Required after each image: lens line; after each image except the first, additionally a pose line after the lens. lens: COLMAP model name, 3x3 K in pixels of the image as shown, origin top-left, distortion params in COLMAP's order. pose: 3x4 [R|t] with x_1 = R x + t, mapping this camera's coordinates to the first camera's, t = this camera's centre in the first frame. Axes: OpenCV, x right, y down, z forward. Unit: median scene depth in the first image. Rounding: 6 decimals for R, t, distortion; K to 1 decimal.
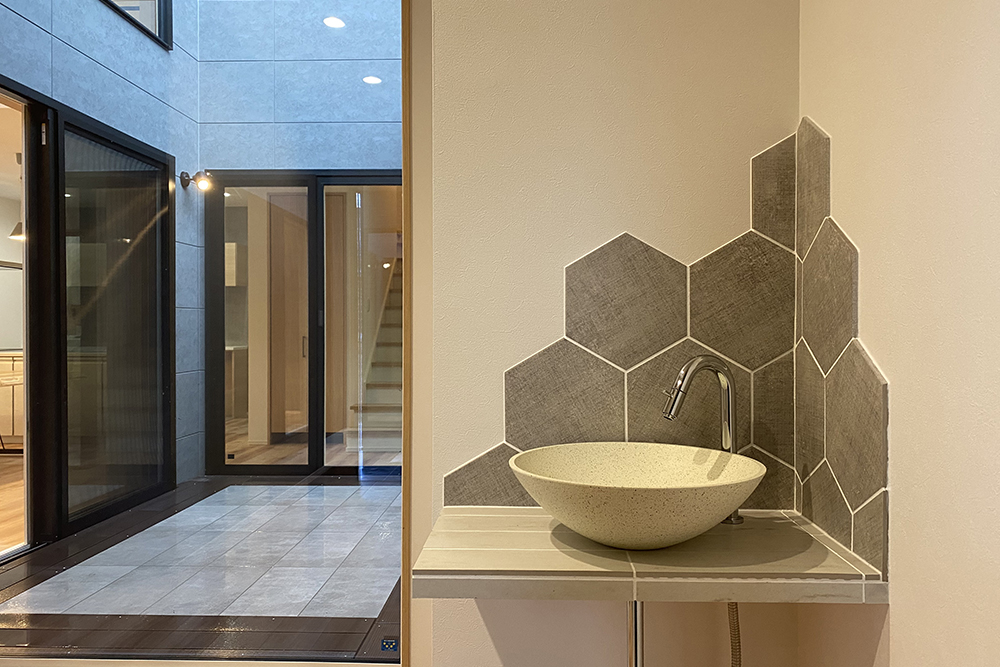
lens RADIAL K [[780.8, 0, 500.0], [0, 780.8, 333.5], [0, 0, 1]] dist [0.009996, -0.000019]
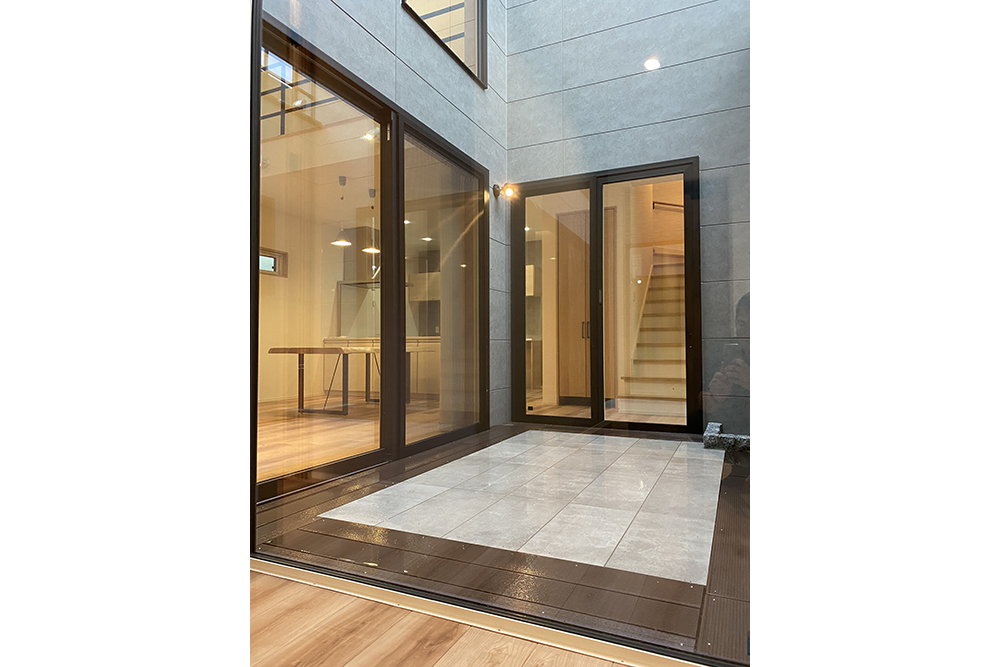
lens RADIAL K [[506.2, 0, 500.0], [0, 506.2, 333.5], [0, 0, 1]] dist [0.000486, -0.000069]
pose [[0.924356, -0.013282, -0.381300, -0.085534], [-0.000636, 0.999339, -0.036351, 0.073407], [0.381531, 0.033844, 0.923736, 0.251186]]
